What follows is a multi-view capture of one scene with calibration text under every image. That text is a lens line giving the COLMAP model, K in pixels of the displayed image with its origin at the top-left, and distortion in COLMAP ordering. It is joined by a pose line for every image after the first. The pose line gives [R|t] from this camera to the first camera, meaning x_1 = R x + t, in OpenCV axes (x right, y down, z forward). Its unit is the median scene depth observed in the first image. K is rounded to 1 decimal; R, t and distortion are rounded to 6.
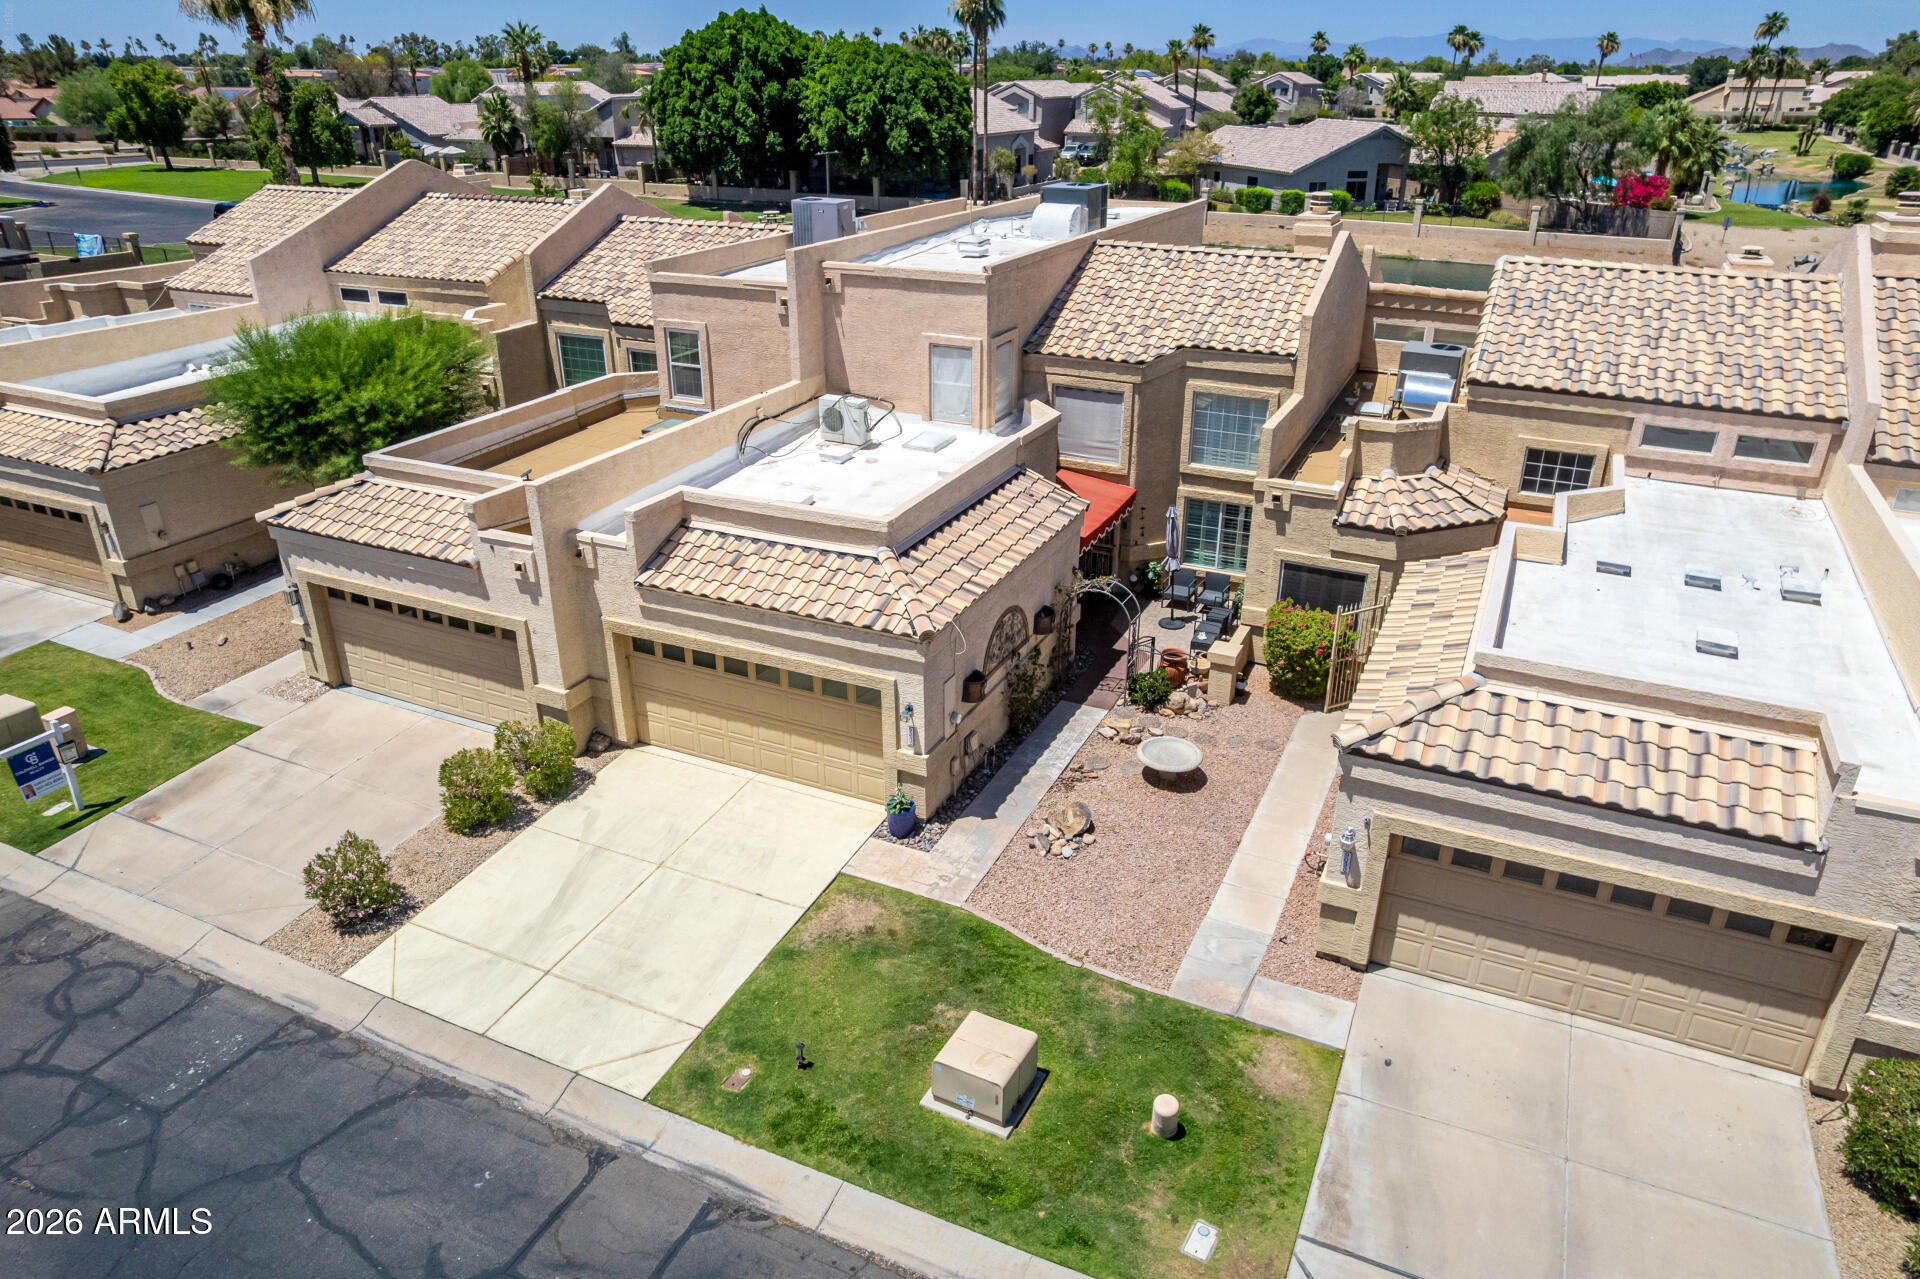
lens RADIAL K [[1270.1, 0, 960.0], [0, 1270.1, 639.5], [0, 0, 1]] dist [-0.086486, 0.079058]
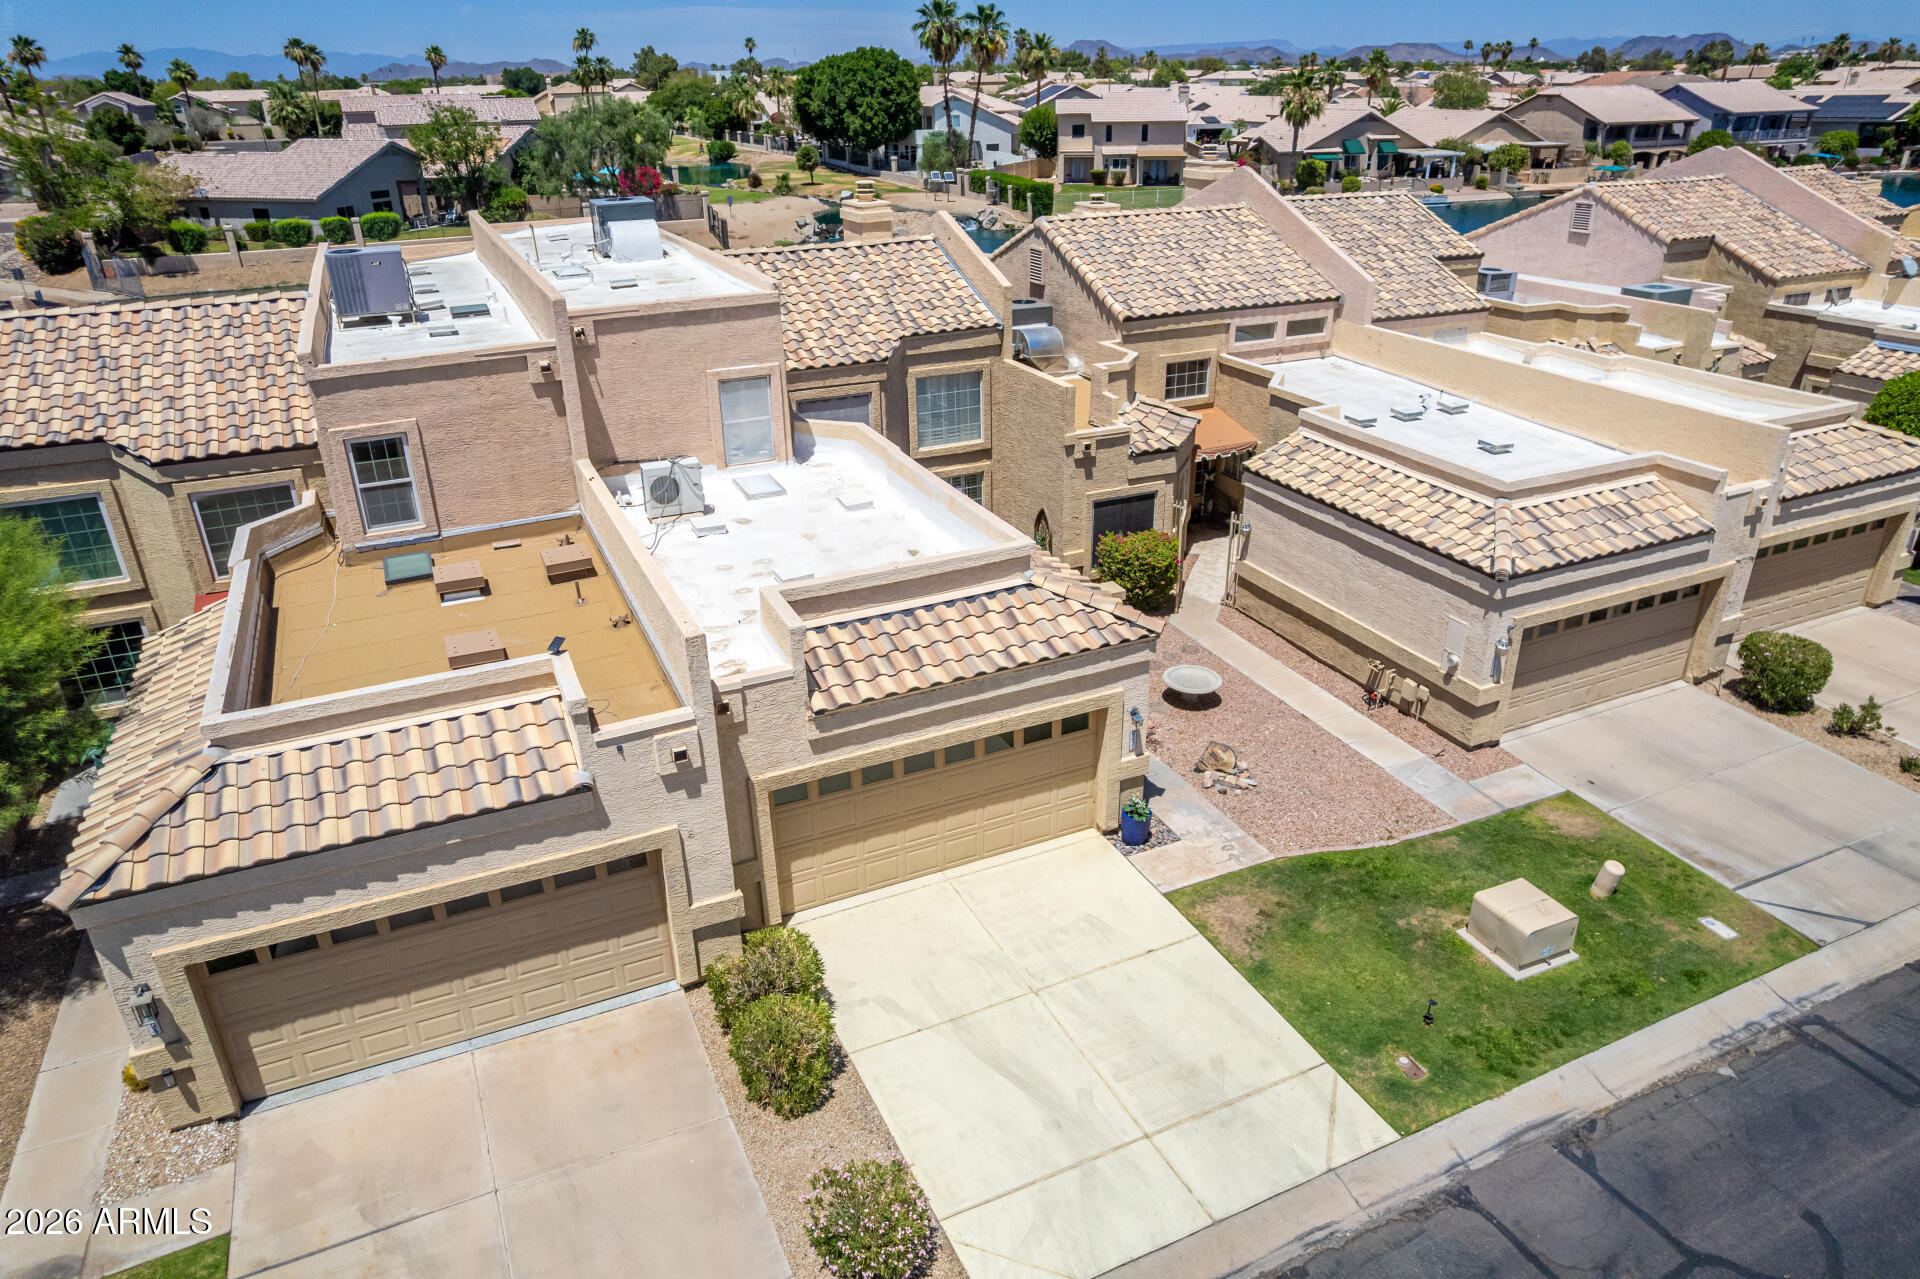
lens RADIAL K [[1233.0, 0, 962.4], [0, 1233.0, 645.8], [0, 0, 1]] dist [-0.078752, 0.065588]
pose [[0.642023, -0.338434, 0.687945, -0.627192], [0.335133, 0.930915, 0.145201, -0.144839], [-0.689559, 0.137331, 0.711090, 0.339220]]
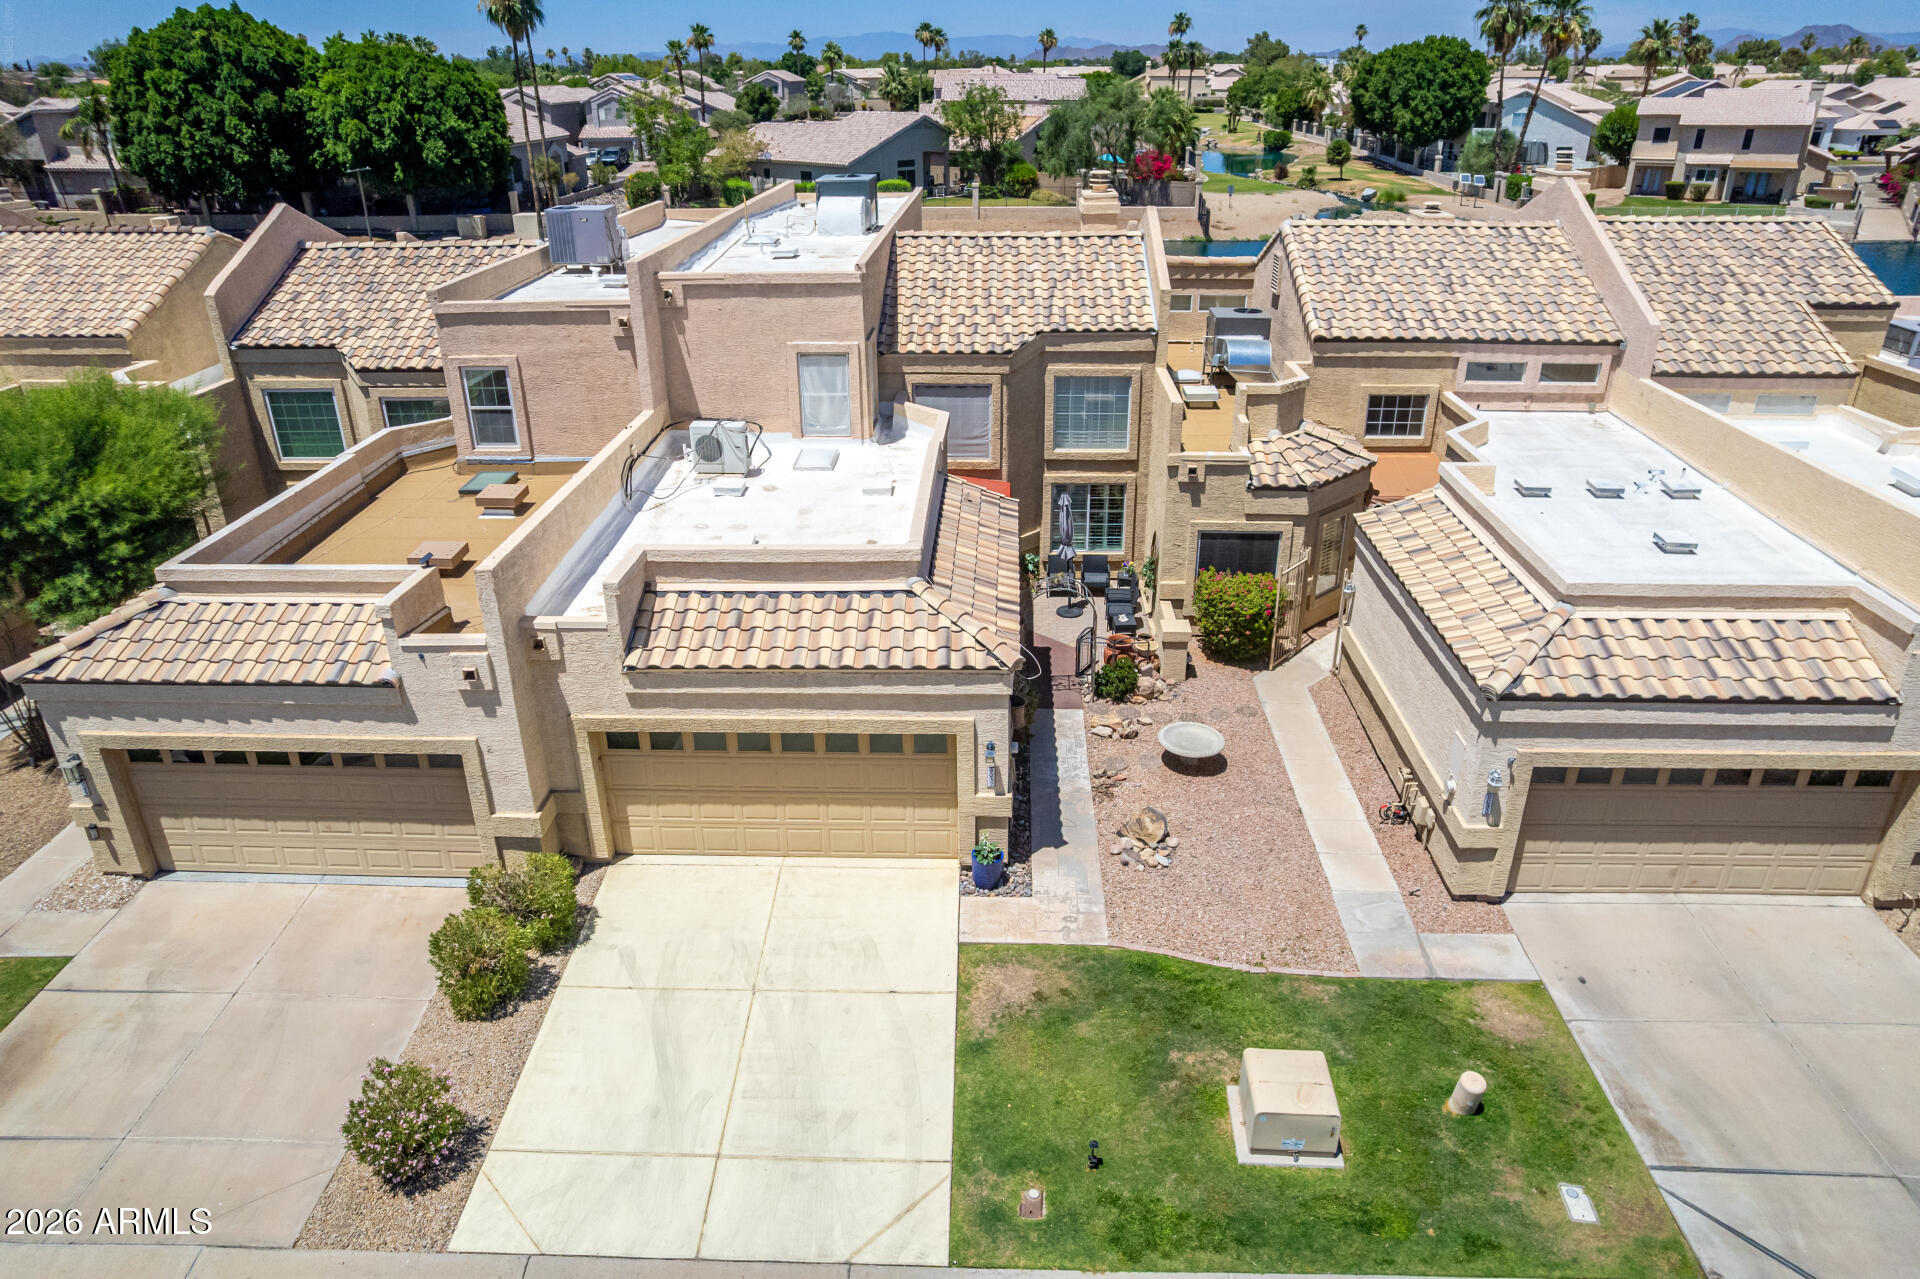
lens RADIAL K [[1249.9, 0, 960.7], [0, 1249.9, 643.4], [0, 0, 1]] dist [-0.089288, 0.083401]
pose [[0.919597, -0.175839, 0.351314, -0.297777], [0.173432, 0.984090, 0.038581, -0.047241], [-0.352508, 0.025450, 0.935463, 0.140305]]
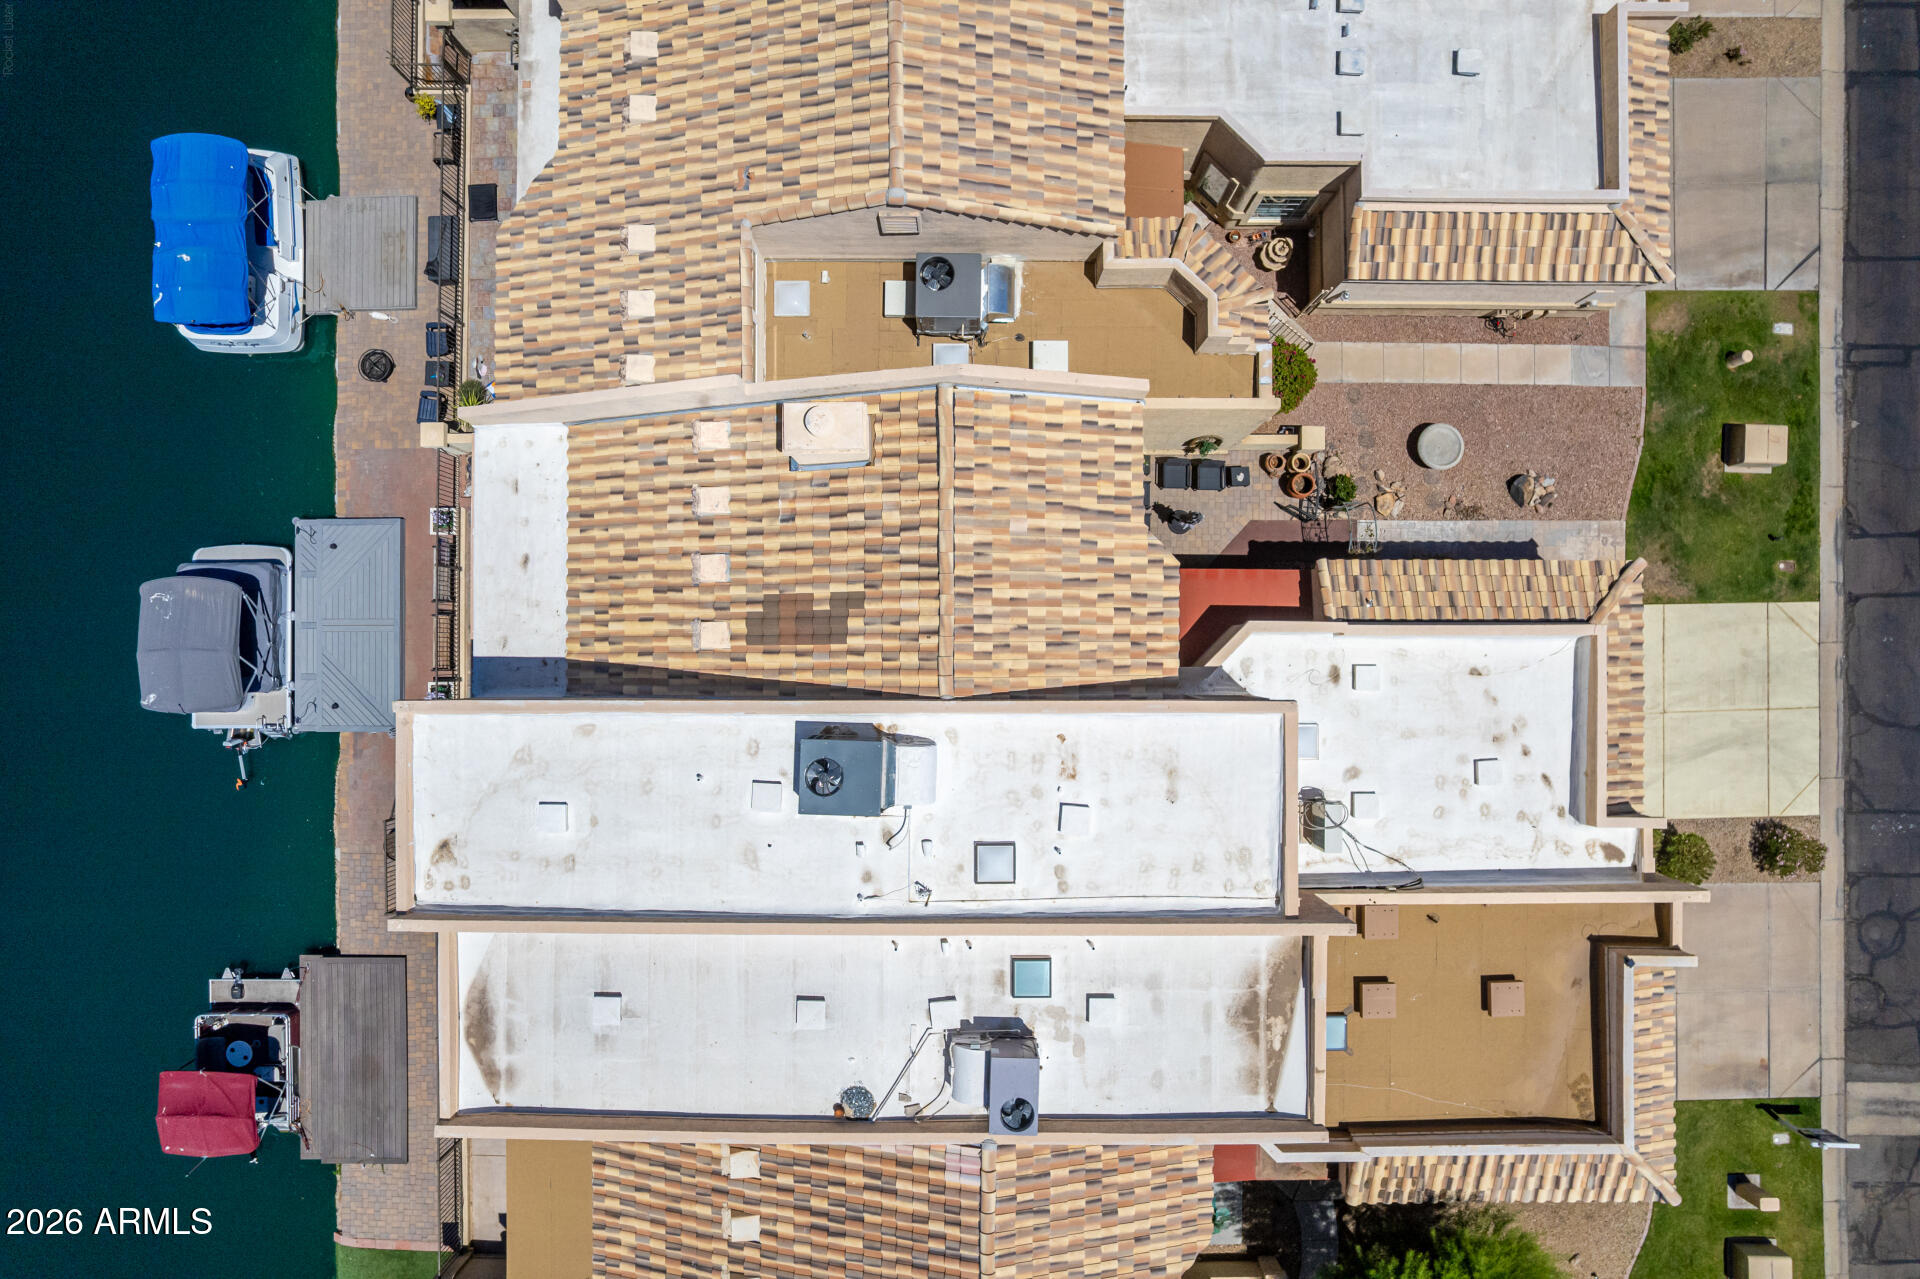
lens RADIAL K [[1233.0, 0, 962.4], [0, 1233.0, 645.8], [0, 0, 1]] dist [-0.078752, 0.065588]
pose [[-0.426327, -0.904558, 0.004498, 0.168944], [0.379000, -0.174107, 0.908871, -1.247287], [-0.821343, 0.389181, 0.417054, 0.872512]]
